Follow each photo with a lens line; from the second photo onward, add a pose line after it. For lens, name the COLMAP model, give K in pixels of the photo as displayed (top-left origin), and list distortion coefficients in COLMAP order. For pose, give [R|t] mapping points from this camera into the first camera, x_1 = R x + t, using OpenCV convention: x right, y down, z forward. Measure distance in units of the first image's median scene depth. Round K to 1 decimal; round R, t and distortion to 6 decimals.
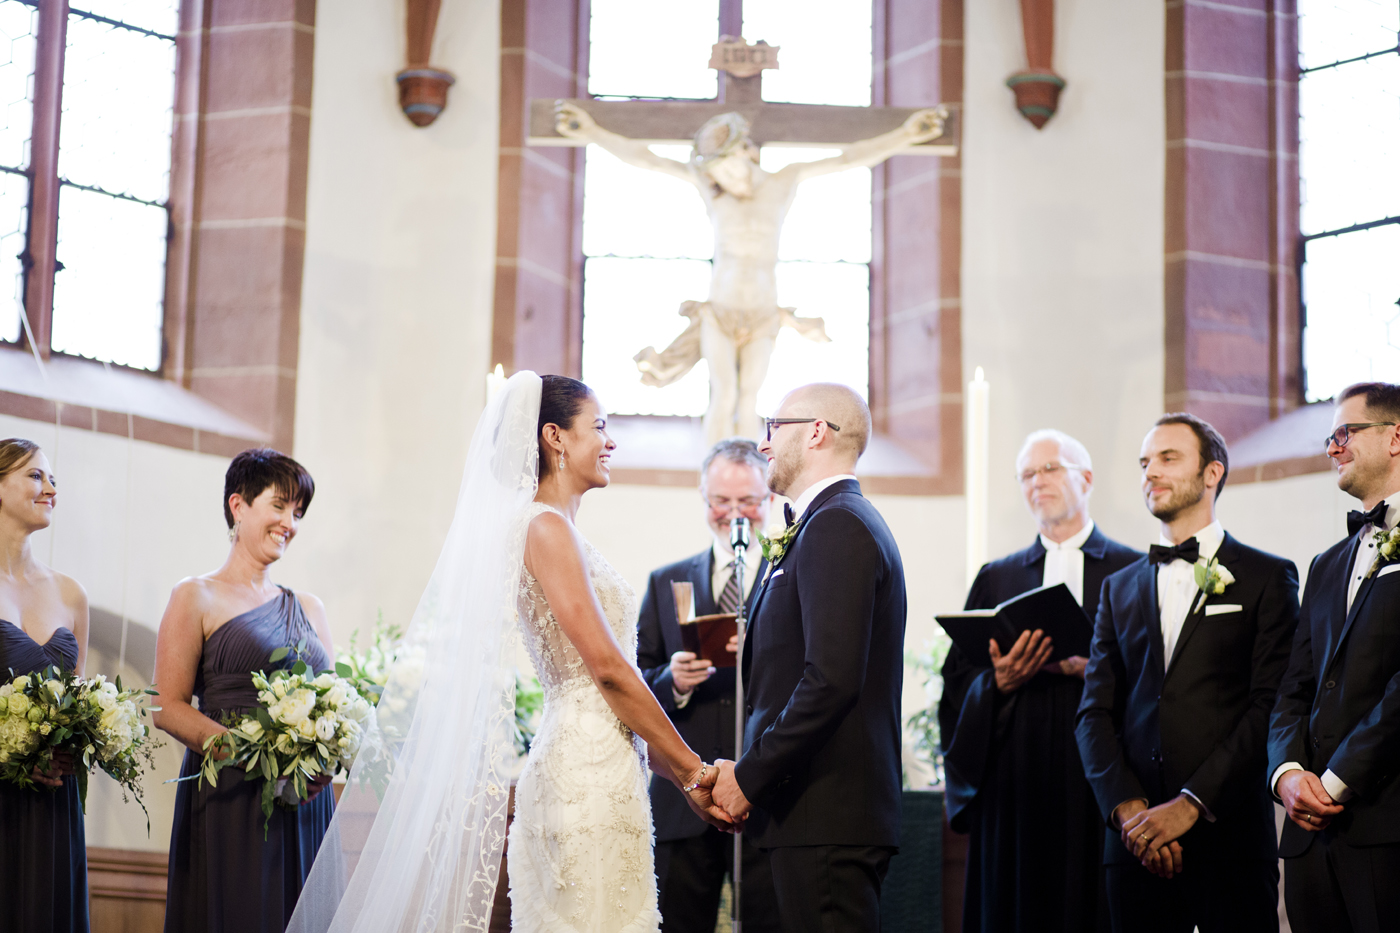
lens RADIAL K [[3297.5, 0, 700.0], [0, 3297.5, 466.5], [0, 0, 1]] dist [-0.050891, -0.358710]
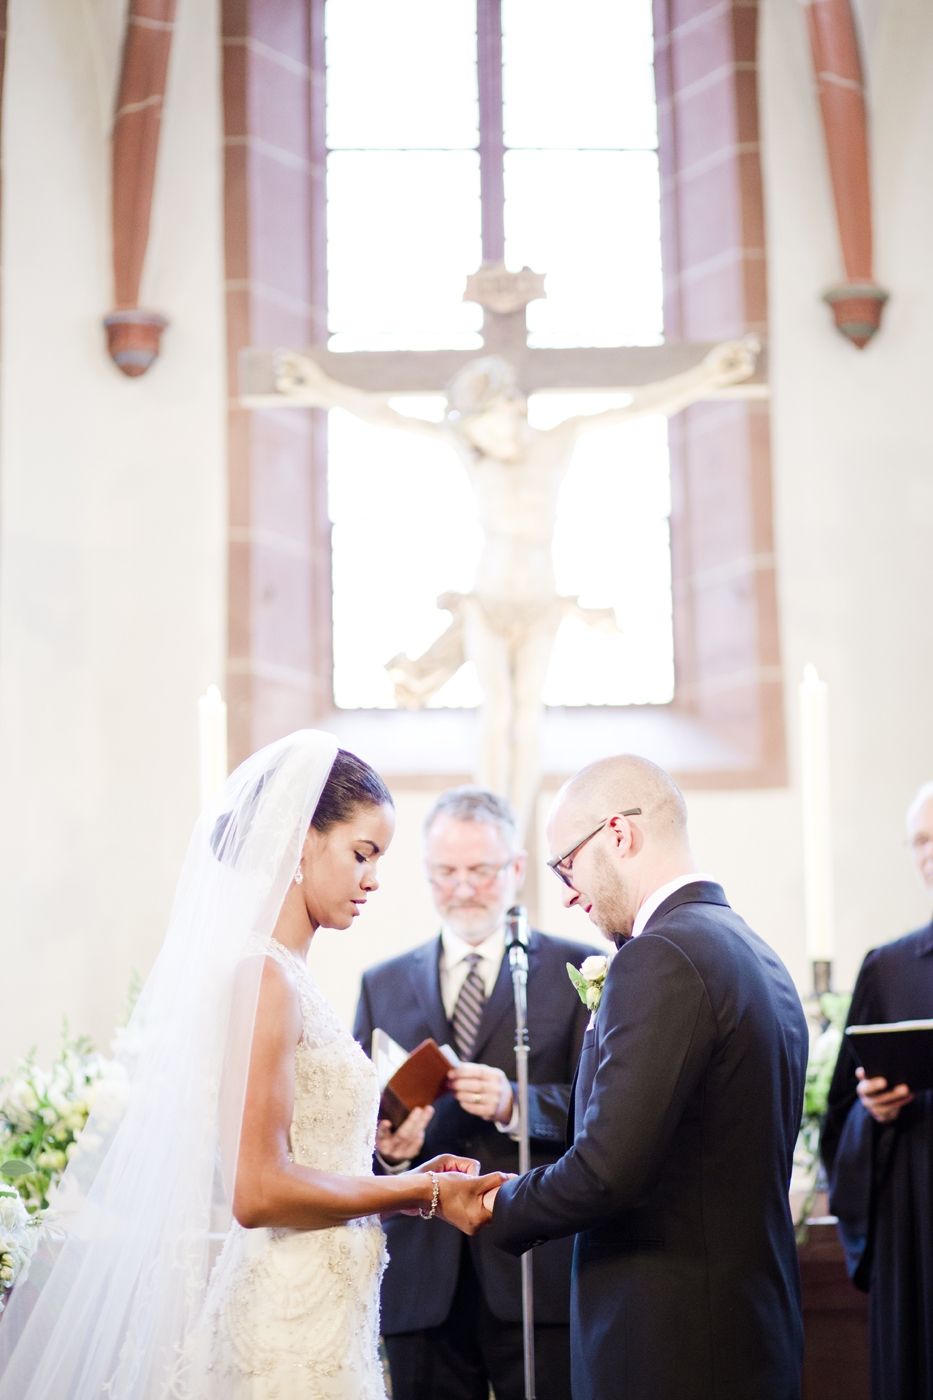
lens RADIAL K [[3297.5, 0, 466.5], [0, 3297.5, 700.0], [0, 0, 1]] dist [-0.050891, -0.358710]
pose [[0.999118, -0.040739, -0.010175, 0.006647], [0.040825, 0.999131, 0.008453, -0.024502], [0.009822, -0.008861, 0.999913, 0.153661]]
